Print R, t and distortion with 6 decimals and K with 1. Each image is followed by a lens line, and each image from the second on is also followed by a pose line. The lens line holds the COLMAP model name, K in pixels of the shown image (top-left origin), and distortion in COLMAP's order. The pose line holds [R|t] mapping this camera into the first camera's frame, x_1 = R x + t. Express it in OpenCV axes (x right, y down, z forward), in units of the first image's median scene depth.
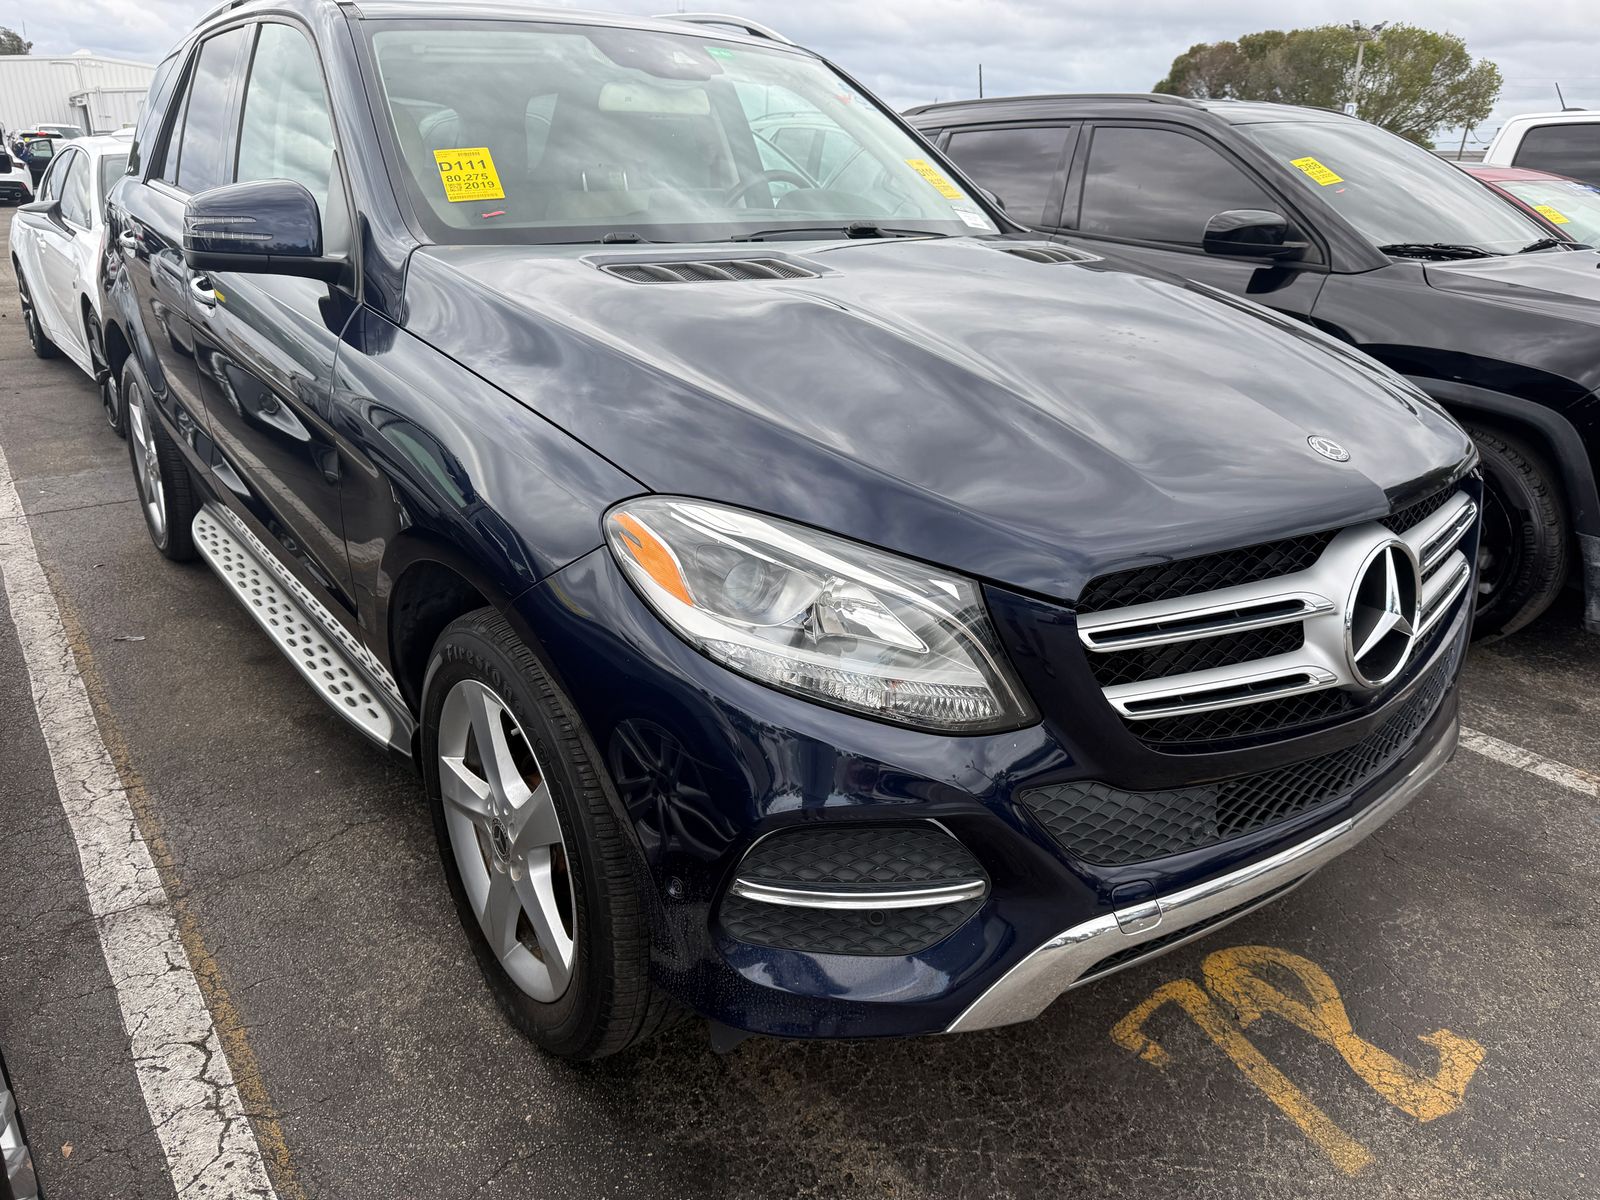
lens RADIAL K [[1172.1, 0, 793.7], [0, 1172.1, 591.2], [0, 0, 1]] dist [0.028066, -0.006117]
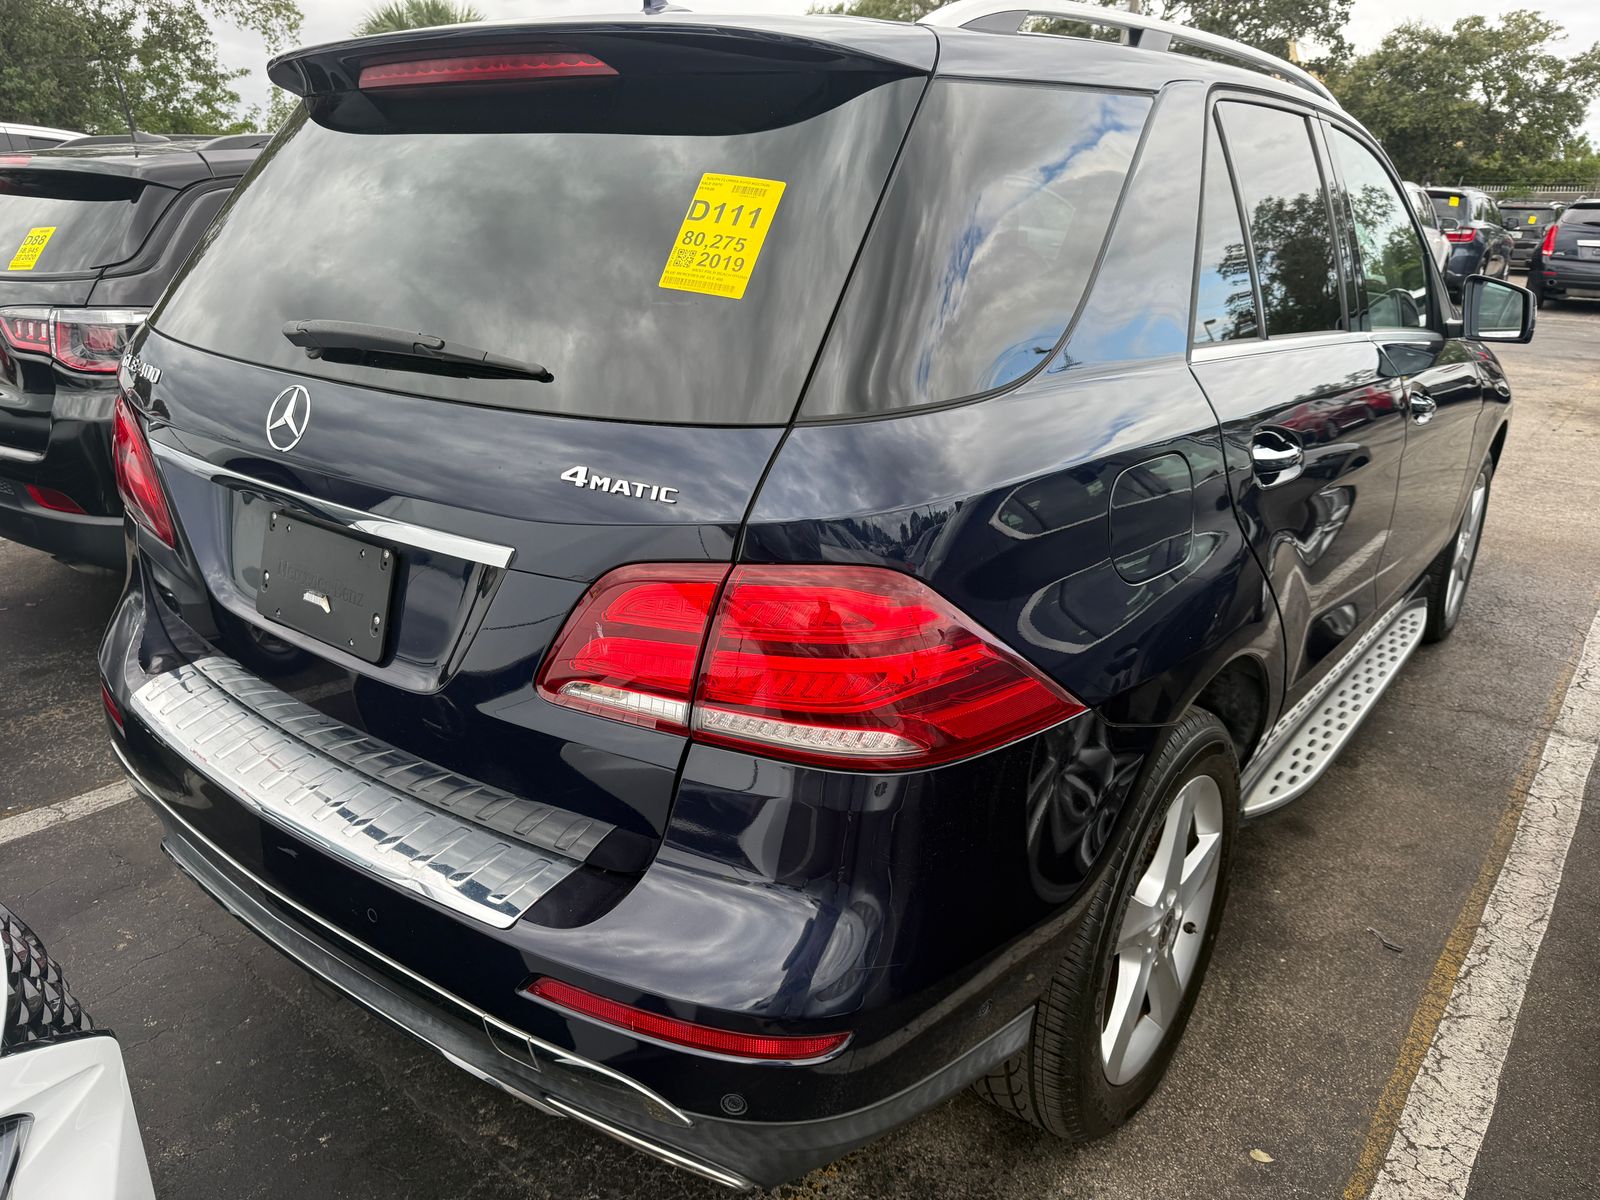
lens RADIAL K [[1172.1, 0, 793.7], [0, 1172.1, 591.2], [0, 0, 1]] dist [0.028066, -0.006117]
pose [[-0.285099, -0.309140, 0.907277, -1.203272], [0.334258, 0.855072, 0.396388, -0.636765], [-0.898326, 0.416274, -0.140447, 1.529890]]
